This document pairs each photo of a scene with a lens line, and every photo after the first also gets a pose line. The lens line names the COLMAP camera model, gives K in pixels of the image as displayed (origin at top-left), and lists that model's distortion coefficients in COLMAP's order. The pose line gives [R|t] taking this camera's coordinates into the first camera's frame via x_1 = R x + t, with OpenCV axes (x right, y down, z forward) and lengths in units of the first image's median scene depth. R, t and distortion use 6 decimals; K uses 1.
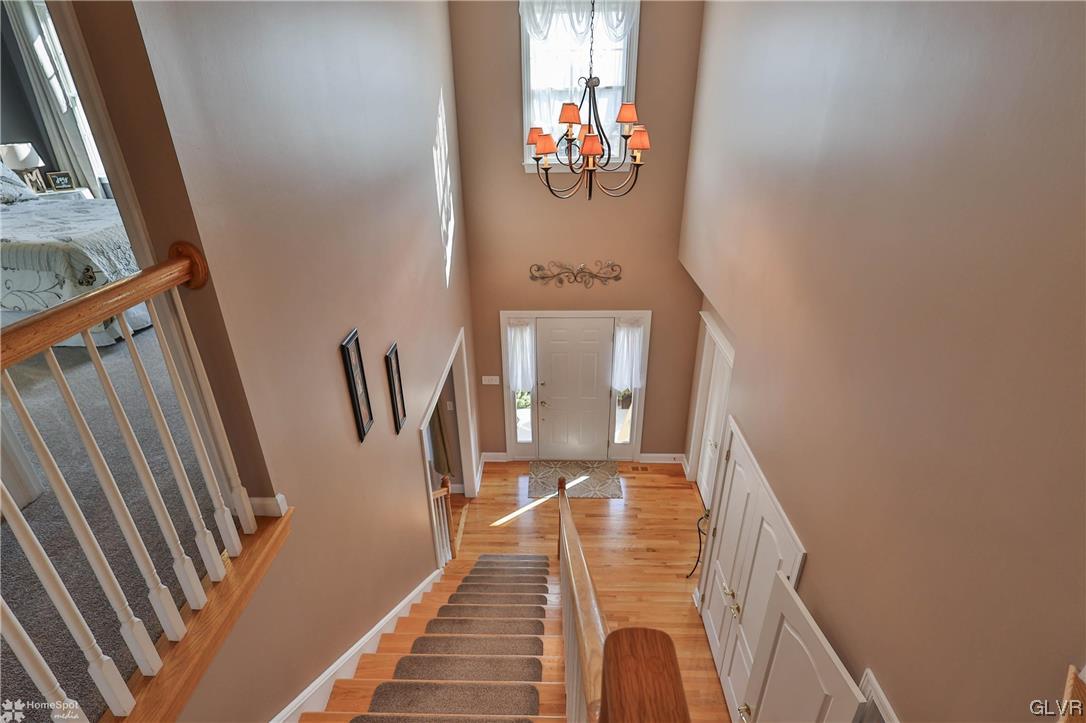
lens RADIAL K [[535.5, 0, 541.6], [0, 535.5, 362.8], [0, 0, 1]] dist [-0.000131, -0.000108]
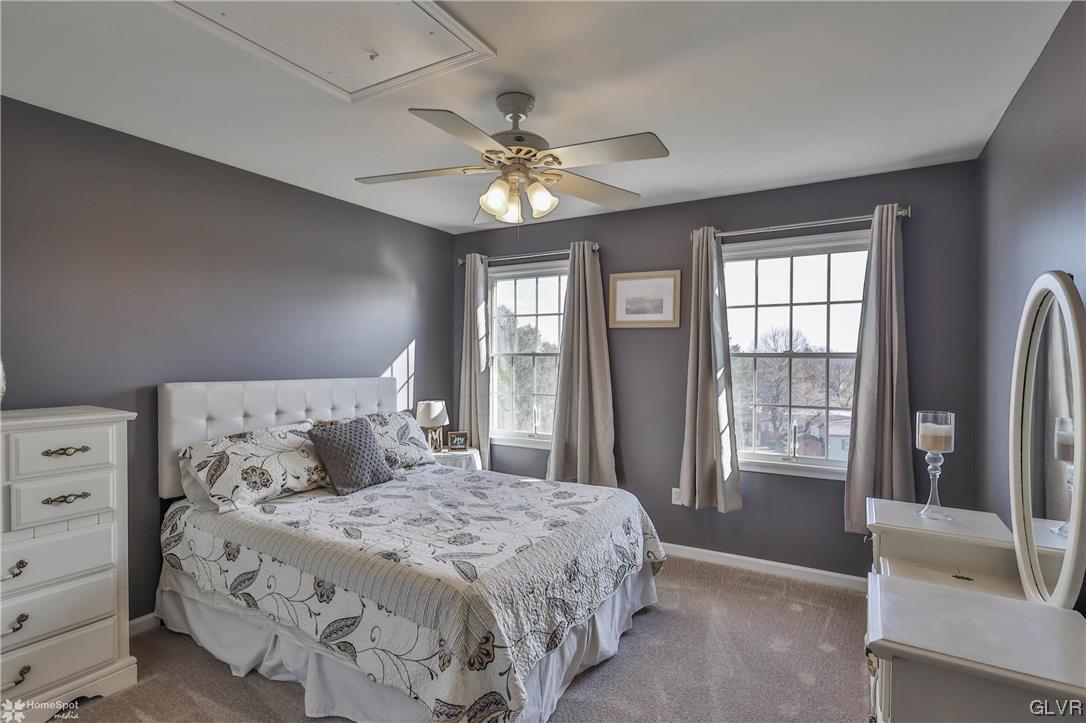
lens RADIAL K [[535.5, 0, 541.6], [0, 535.5, 362.8], [0, 0, 1]] dist [-0.000131, -0.000108]
pose [[0.875303, 0.018122, -0.483235, -0.373039], [-0.224817, 0.899988, -0.373468, -0.166765], [0.428138, 0.435537, 0.791837, 0.319016]]
